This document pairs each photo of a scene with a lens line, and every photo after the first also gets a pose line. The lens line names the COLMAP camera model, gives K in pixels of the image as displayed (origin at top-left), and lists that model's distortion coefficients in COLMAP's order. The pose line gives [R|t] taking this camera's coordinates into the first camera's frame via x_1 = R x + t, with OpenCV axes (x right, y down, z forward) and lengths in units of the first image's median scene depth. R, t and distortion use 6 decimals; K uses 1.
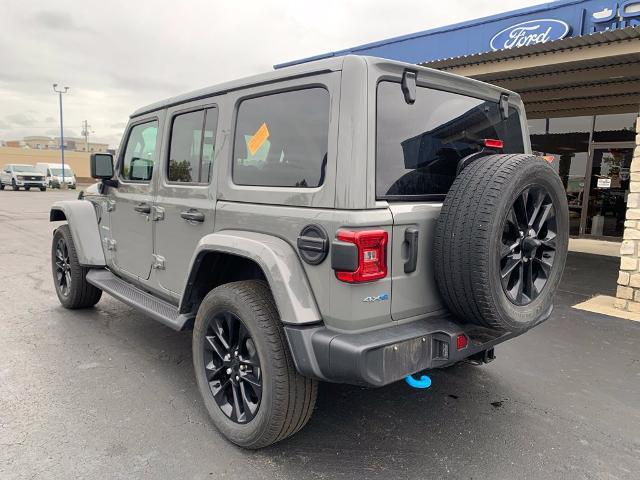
lens RADIAL K [[496.6, 0, 317.4], [0, 496.6, 239.1], [0, 0, 1]] dist [0.033812, -0.025337]
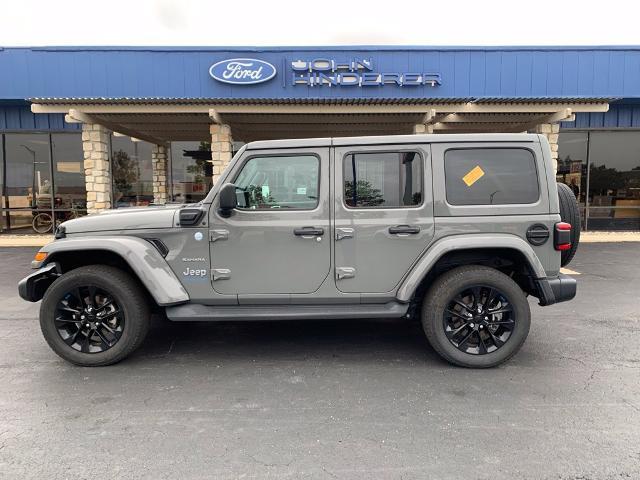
lens RADIAL K [[496.6, 0, 323.4], [0, 496.6, 237.6], [0, 0, 1]] dist [0.033812, -0.025337]
pose [[0.669132, -0.110398, 0.734897, -1.256497], [0.119576, 0.992013, 0.040147, -0.096915], [-0.733460, 0.061012, 0.676989, 0.213533]]
